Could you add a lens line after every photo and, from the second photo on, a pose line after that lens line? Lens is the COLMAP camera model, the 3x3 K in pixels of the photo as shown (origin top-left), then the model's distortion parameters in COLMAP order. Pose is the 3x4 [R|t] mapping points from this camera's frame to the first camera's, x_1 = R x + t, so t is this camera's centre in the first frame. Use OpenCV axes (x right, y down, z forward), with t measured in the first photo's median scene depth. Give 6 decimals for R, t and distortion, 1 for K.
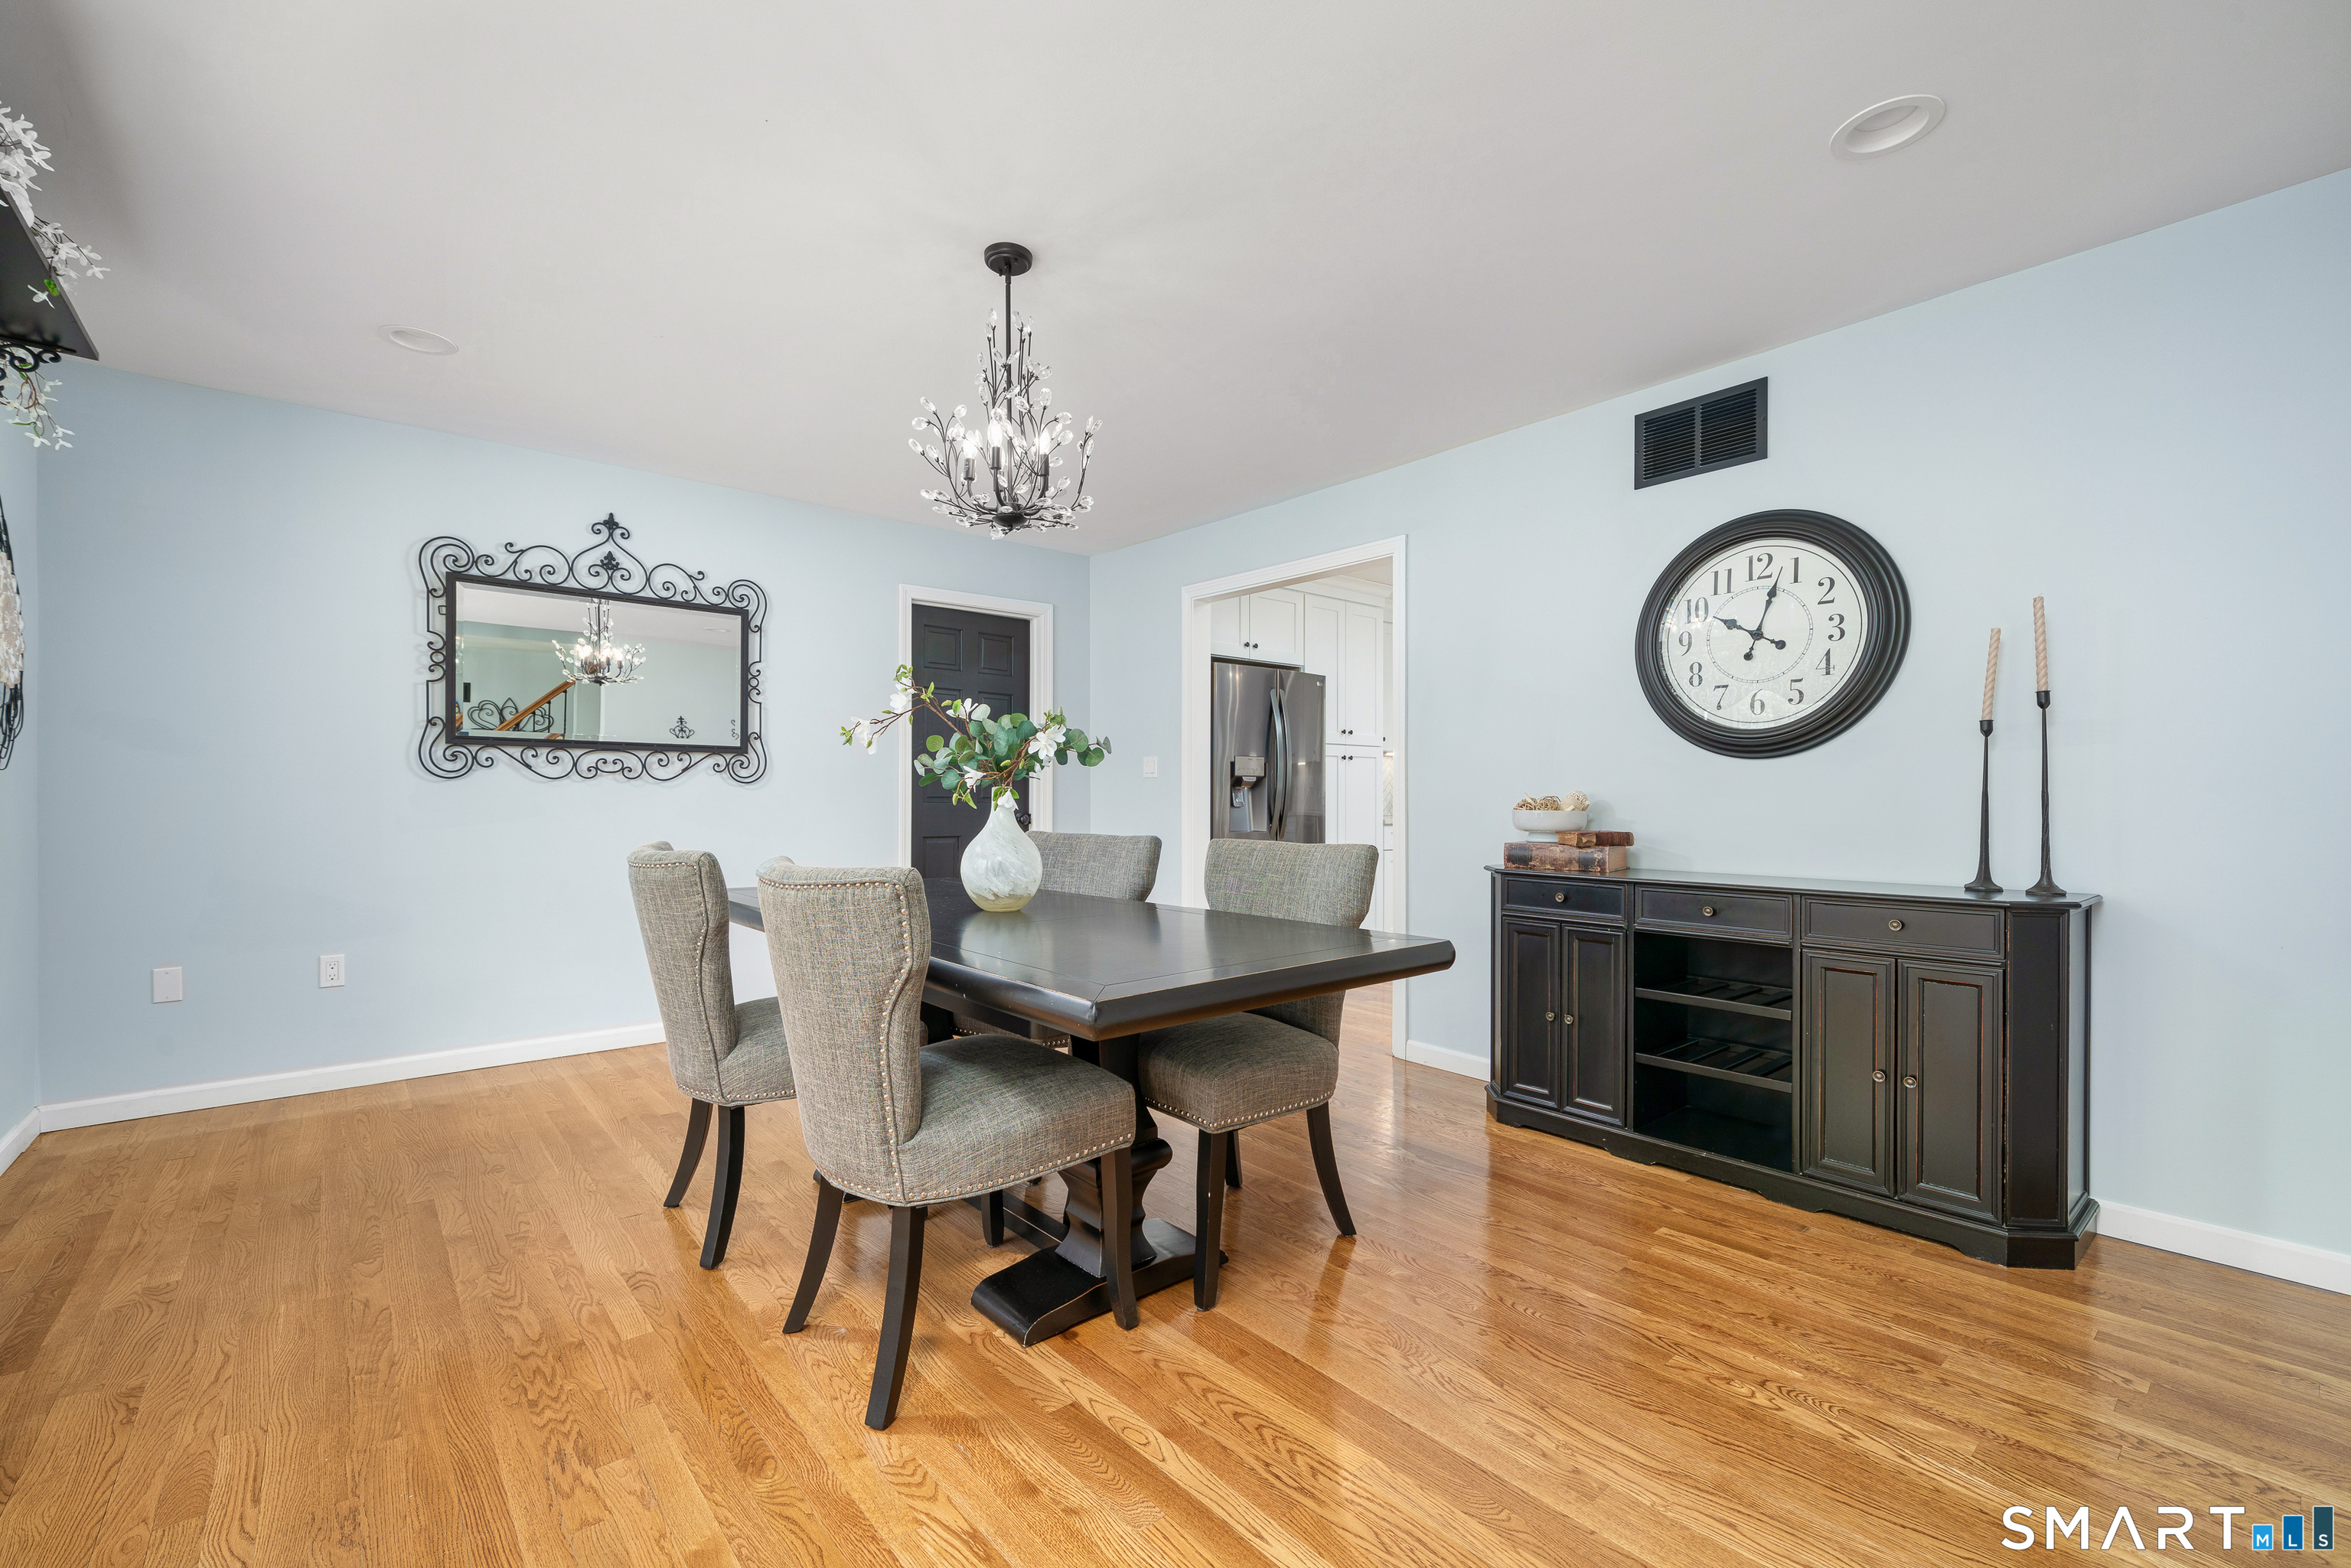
lens RADIAL K [[981.1, 0, 1161.1], [0, 981.1, 801.4], [0, 0, 1]] dist [-0.003832, -0.000206]
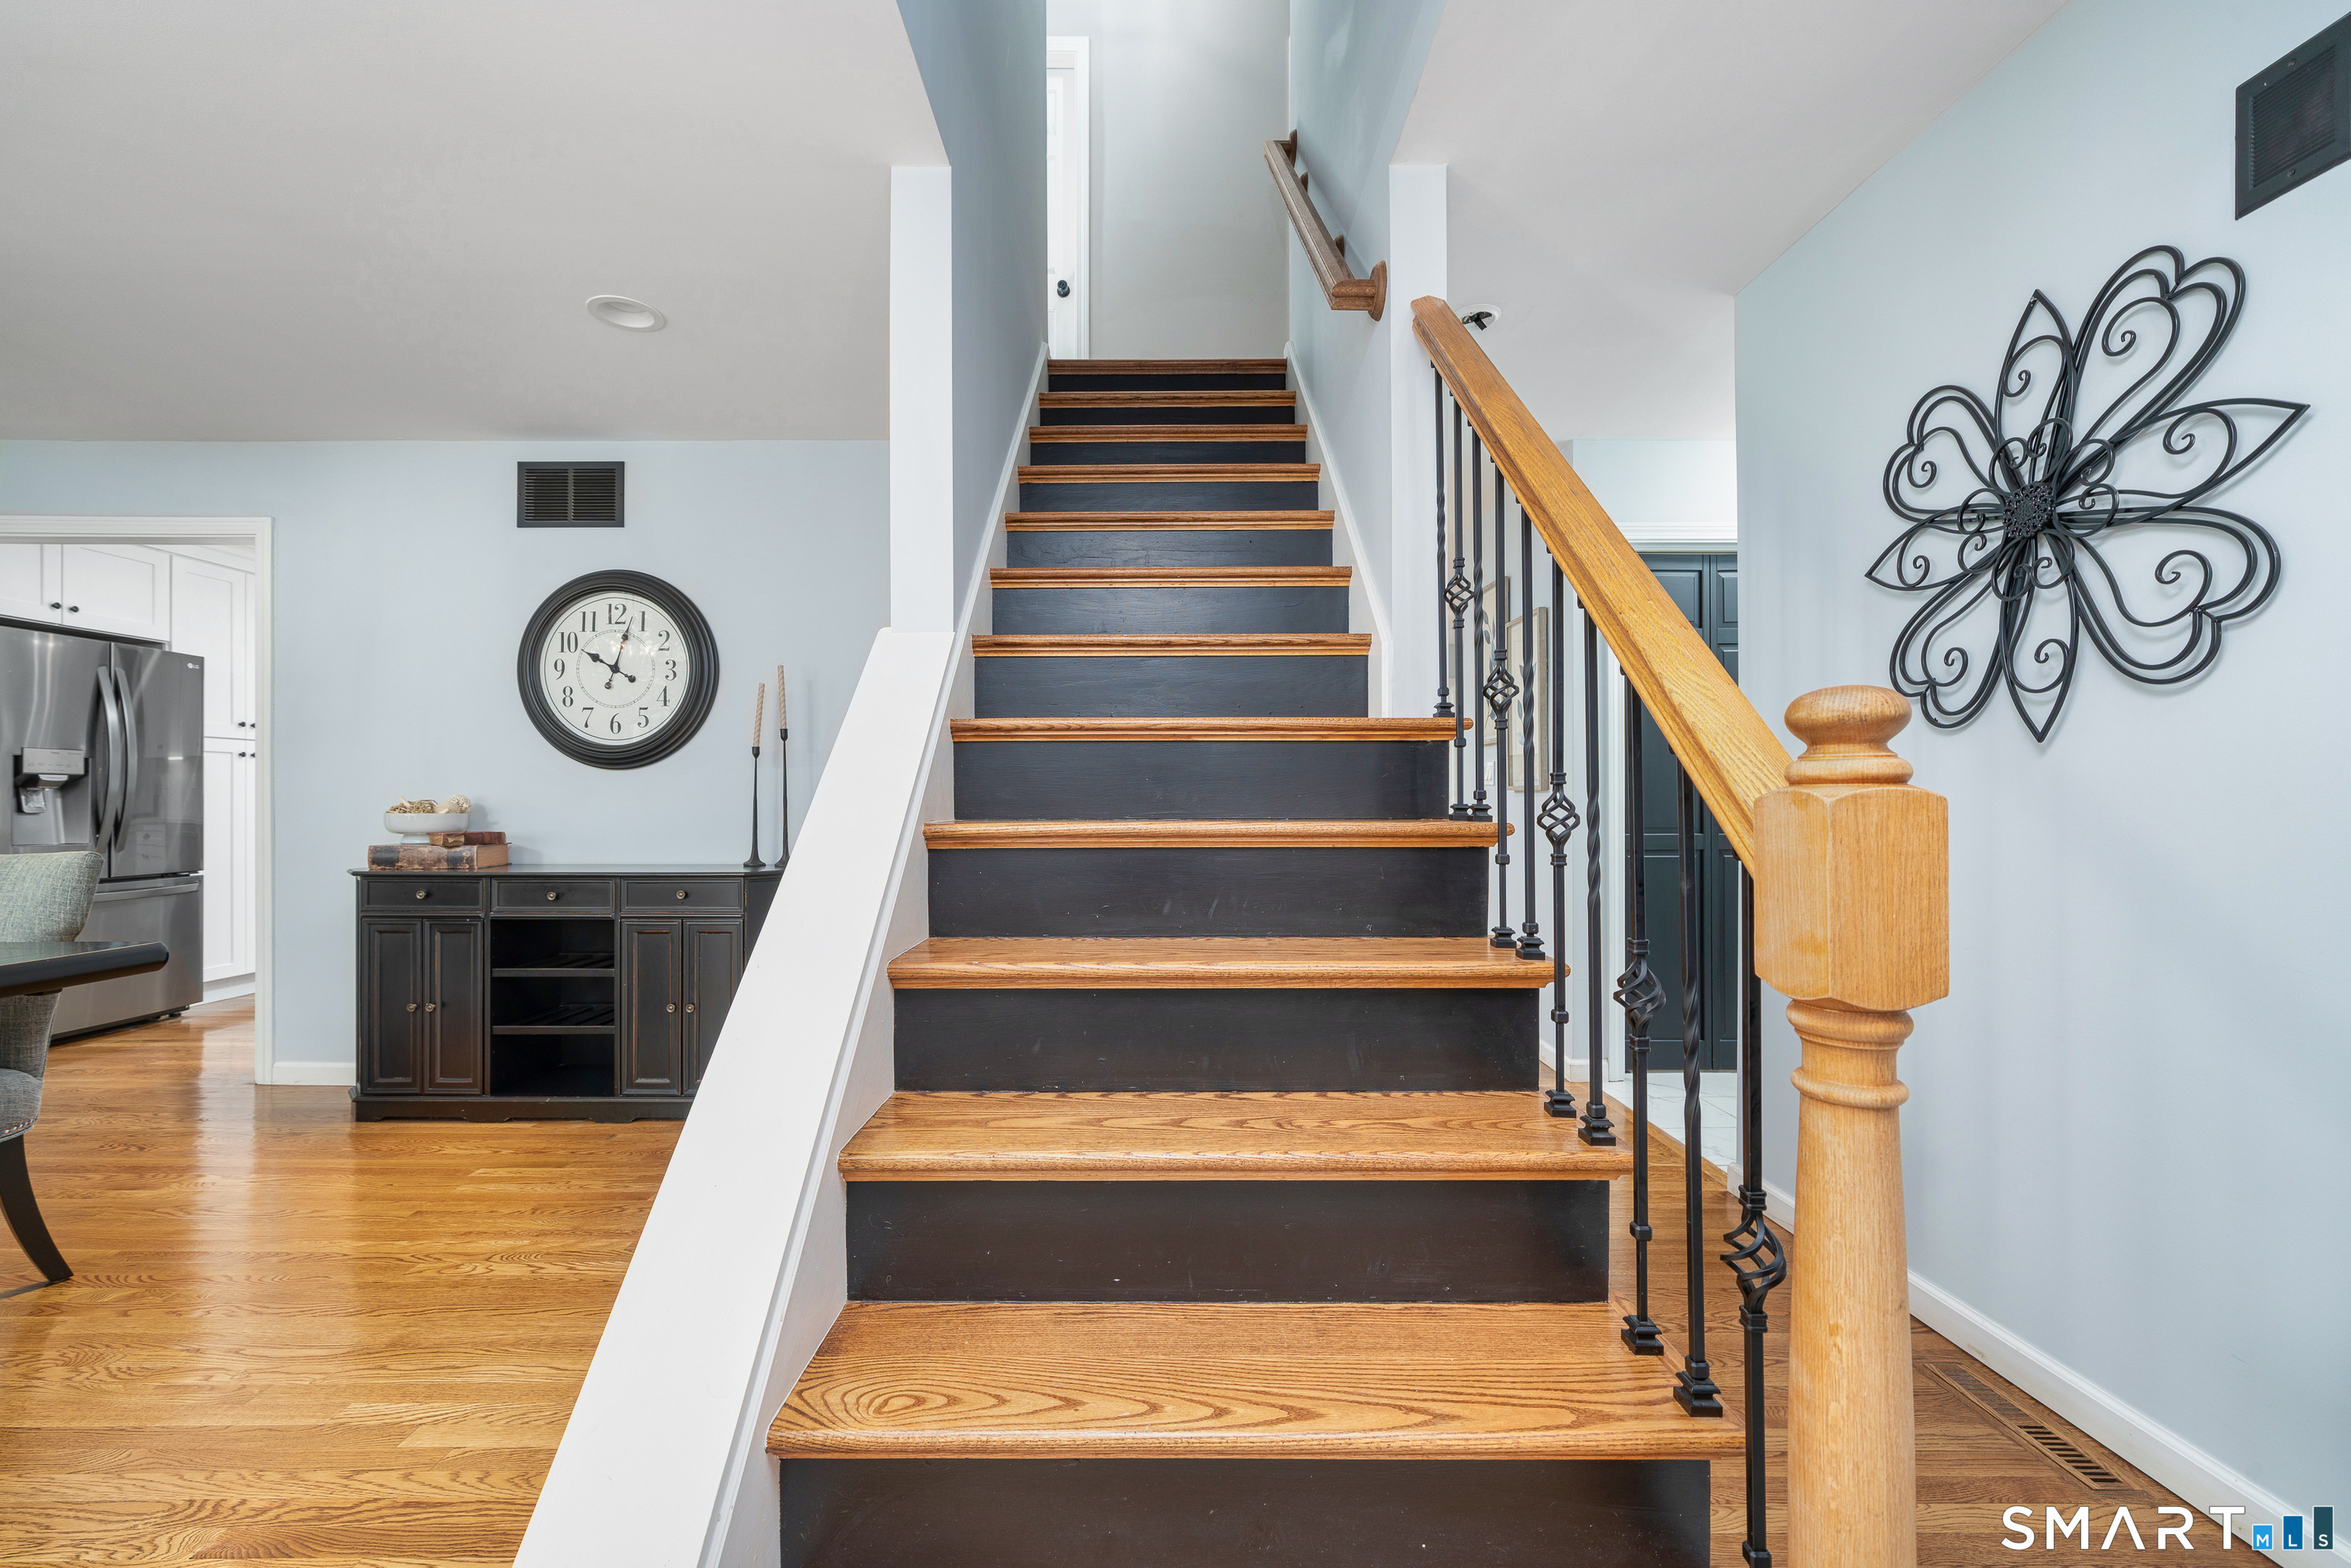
lens RADIAL K [[942.3, 0, 1172.2], [0, 942.3, 799.8], [0, 0, 1]] dist [0.001211, -0.000053]
pose [[0.641537, 0.000620, 0.767092, 0.148144], [0.003835, 0.999985, -0.004015, 0.002162], [-0.767082, 0.005518, 0.641525, -0.295270]]
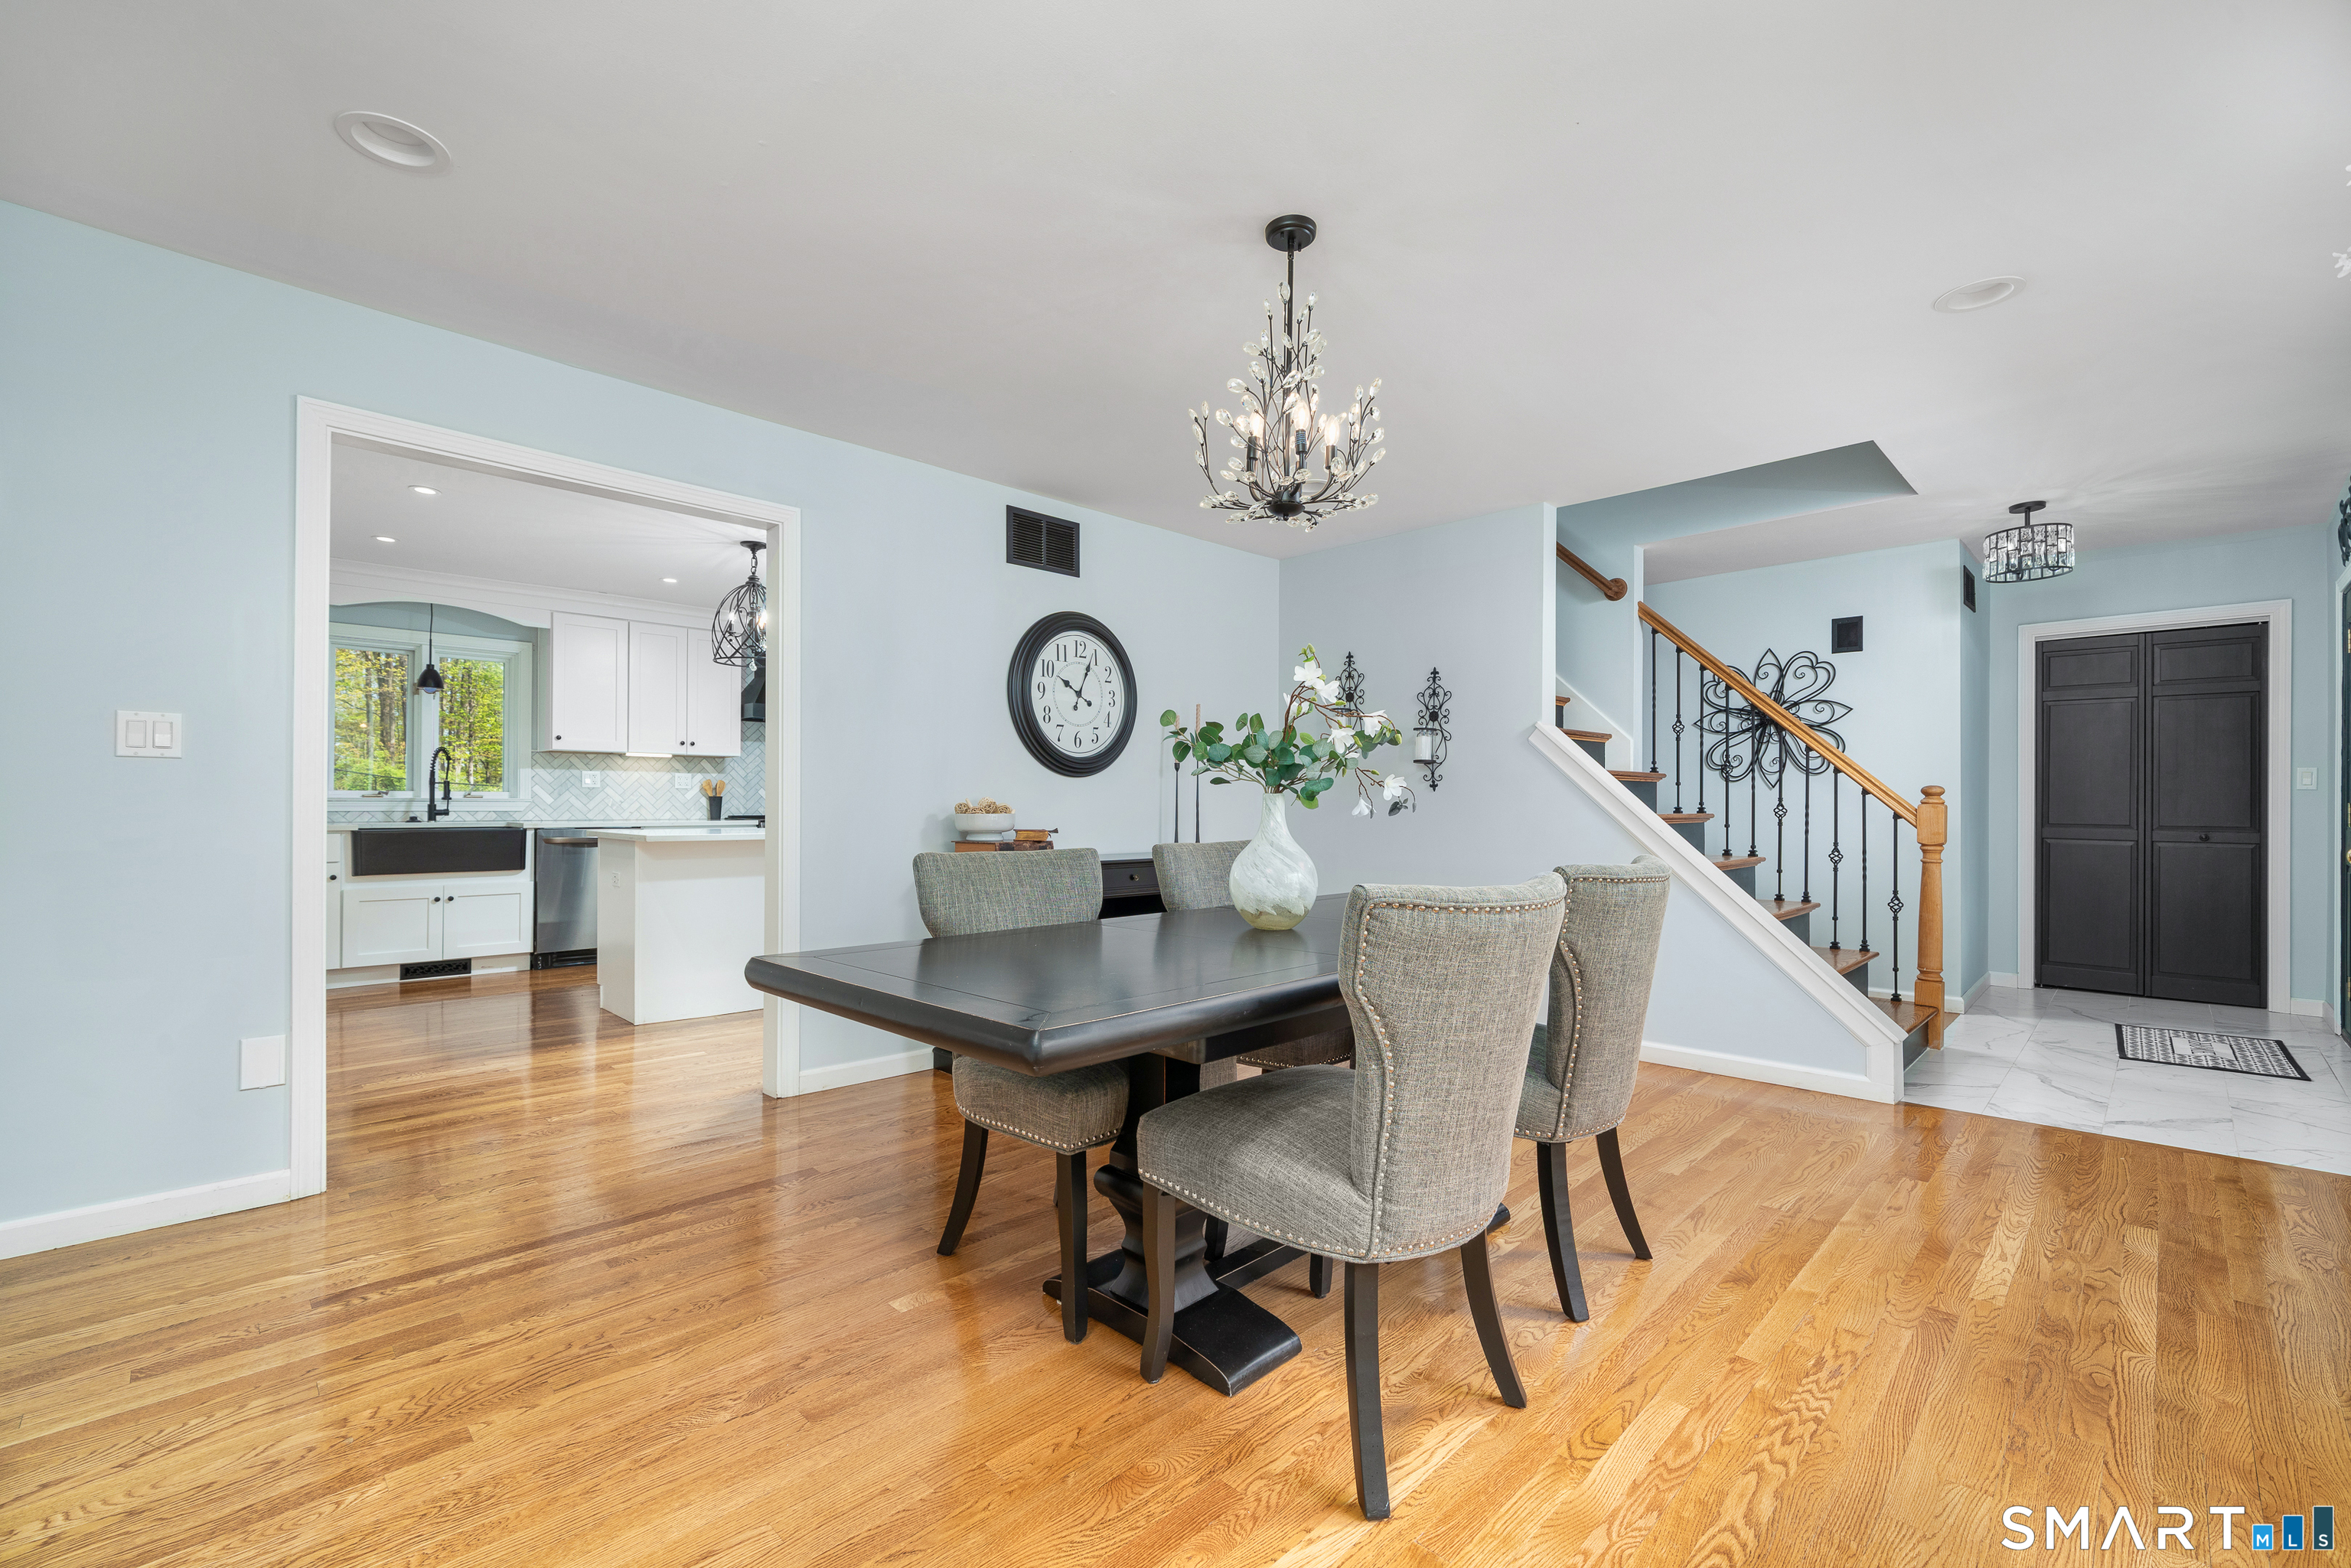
lens RADIAL K [[981.1, 0, 1168.5], [0, 981.1, 795.0], [0, 0, 1]] dist [-0.003832, -0.000206]
pose [[-0.073789, 0.005021, 0.997261, -0.888456], [-0.001316, 0.999986, -0.005132, -0.008827], [-0.997273, -0.001691, -0.073781, 0.968593]]
